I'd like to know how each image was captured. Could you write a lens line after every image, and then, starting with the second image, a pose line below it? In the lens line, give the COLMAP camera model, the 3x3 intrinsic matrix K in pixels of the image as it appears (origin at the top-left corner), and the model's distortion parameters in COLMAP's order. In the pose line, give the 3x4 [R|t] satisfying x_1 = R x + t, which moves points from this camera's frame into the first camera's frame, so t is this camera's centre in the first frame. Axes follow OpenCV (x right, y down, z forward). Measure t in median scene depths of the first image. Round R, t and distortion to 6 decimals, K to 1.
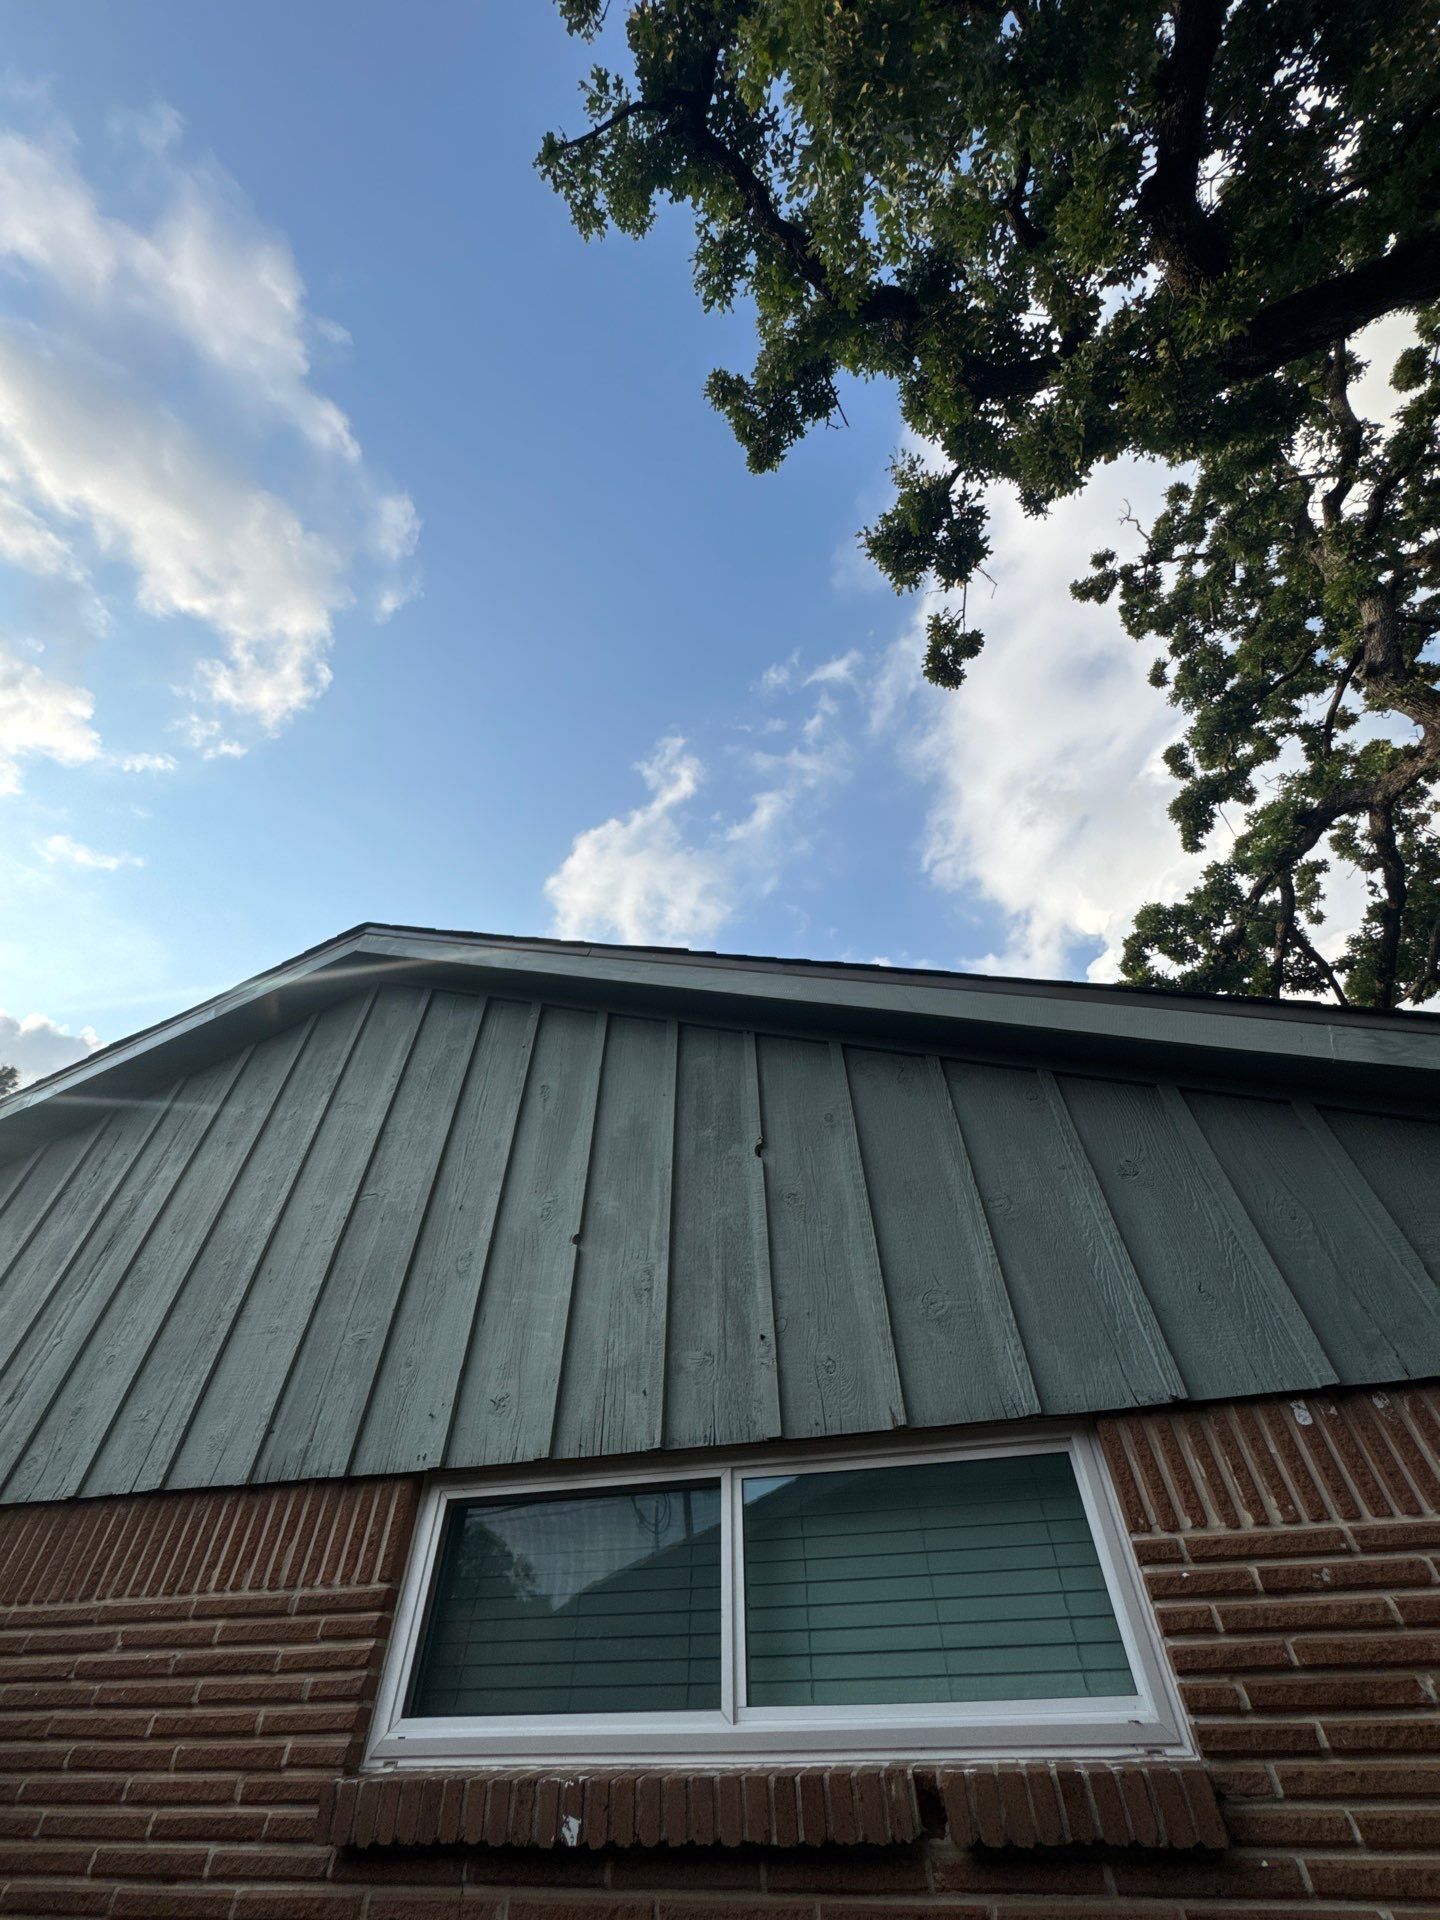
lens RADIAL K [[769.8, 0, 722.3], [0, 769.8, 957.1], [0, 0, 1]] dist [-0.000214, 0.000102]
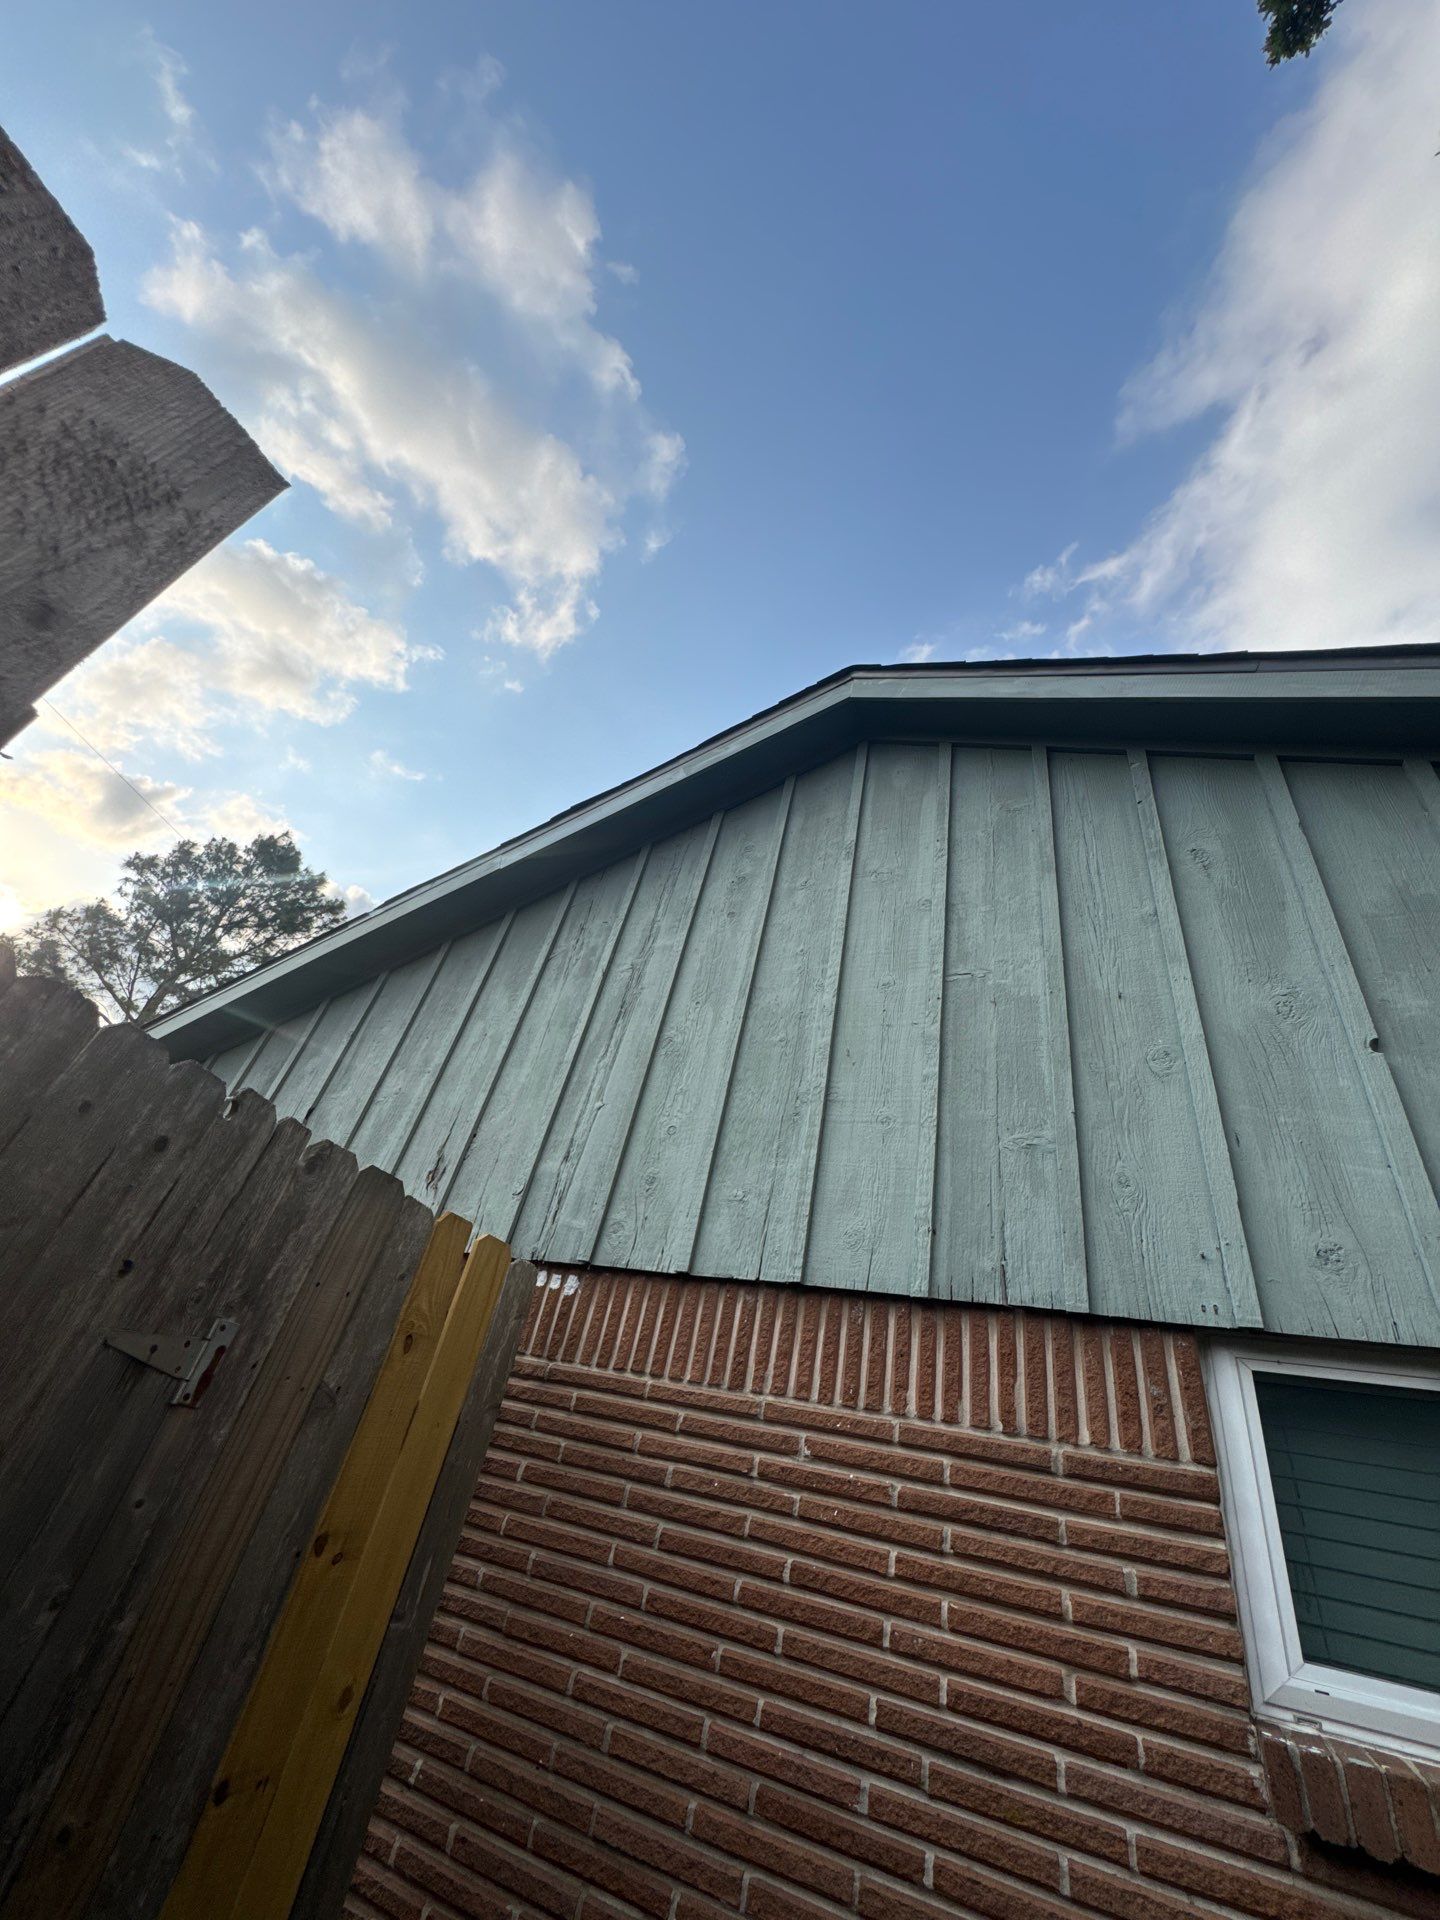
lens RADIAL K [[769.8, 0, 722.3], [0, 769.8, 957.1], [0, 0, 1]] dist [-0.000214, 0.000102]
pose [[0.968509, 0.071727, -0.238424, -0.568320], [-0.031920, 0.985473, 0.166806, 0.189513], [0.246925, -0.153942, 0.956729, 0.218270]]
